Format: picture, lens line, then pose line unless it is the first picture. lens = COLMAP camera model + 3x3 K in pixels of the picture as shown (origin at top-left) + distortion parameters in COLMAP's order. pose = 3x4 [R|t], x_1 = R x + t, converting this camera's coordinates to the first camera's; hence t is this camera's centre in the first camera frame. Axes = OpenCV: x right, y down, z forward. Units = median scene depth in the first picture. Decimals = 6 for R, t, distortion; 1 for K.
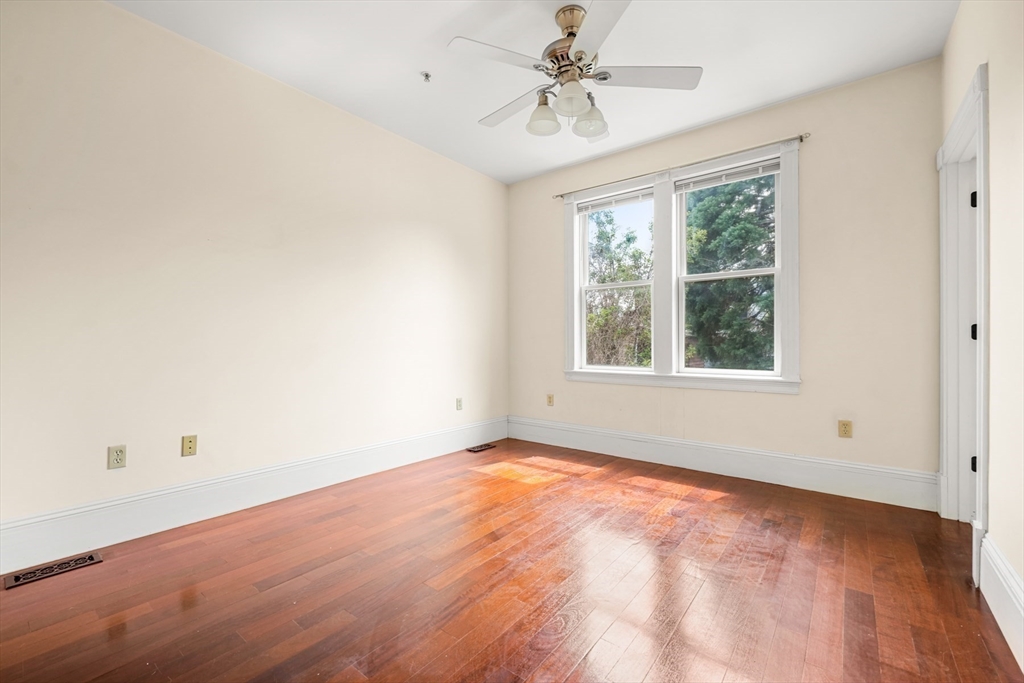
lens RADIAL K [[437.9, 0, 485.2], [0, 437.9, 340.6], [0, 0, 1]] dist [-0.000149, 0.000190]
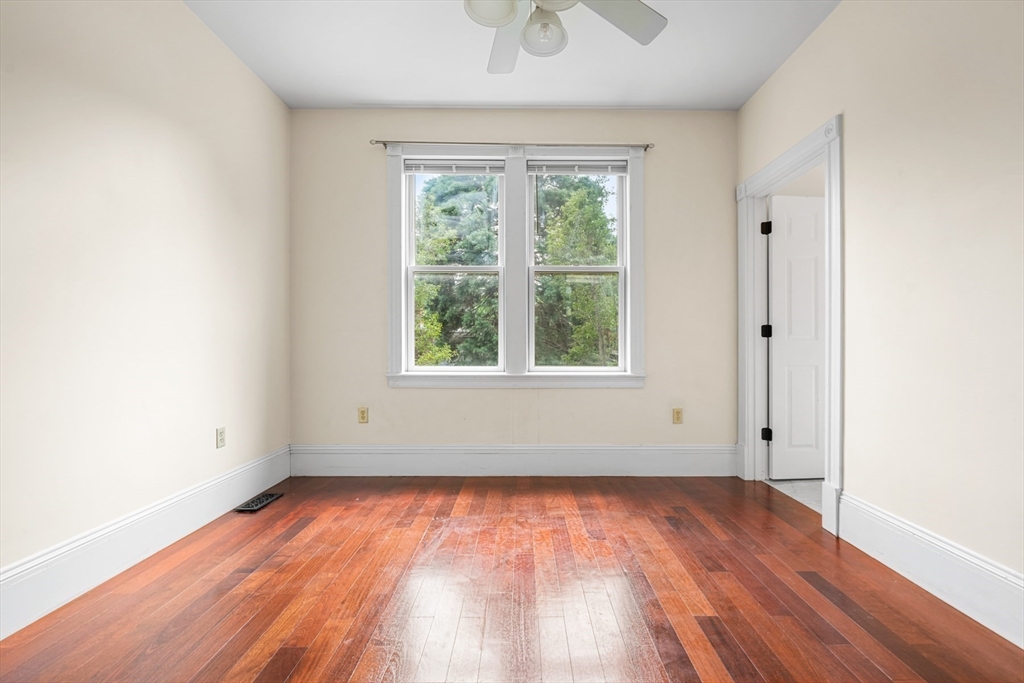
lens RADIAL K [[437.9, 0, 485.2], [0, 437.9, 340.6], [0, 0, 1]] dist [-0.000149, 0.000190]
pose [[0.751258, 0.007429, 0.659967, -0.225072], [-0.007512, 0.999968, -0.002705, 0.012211], [-0.659966, -0.002926, 0.751289, 0.376268]]
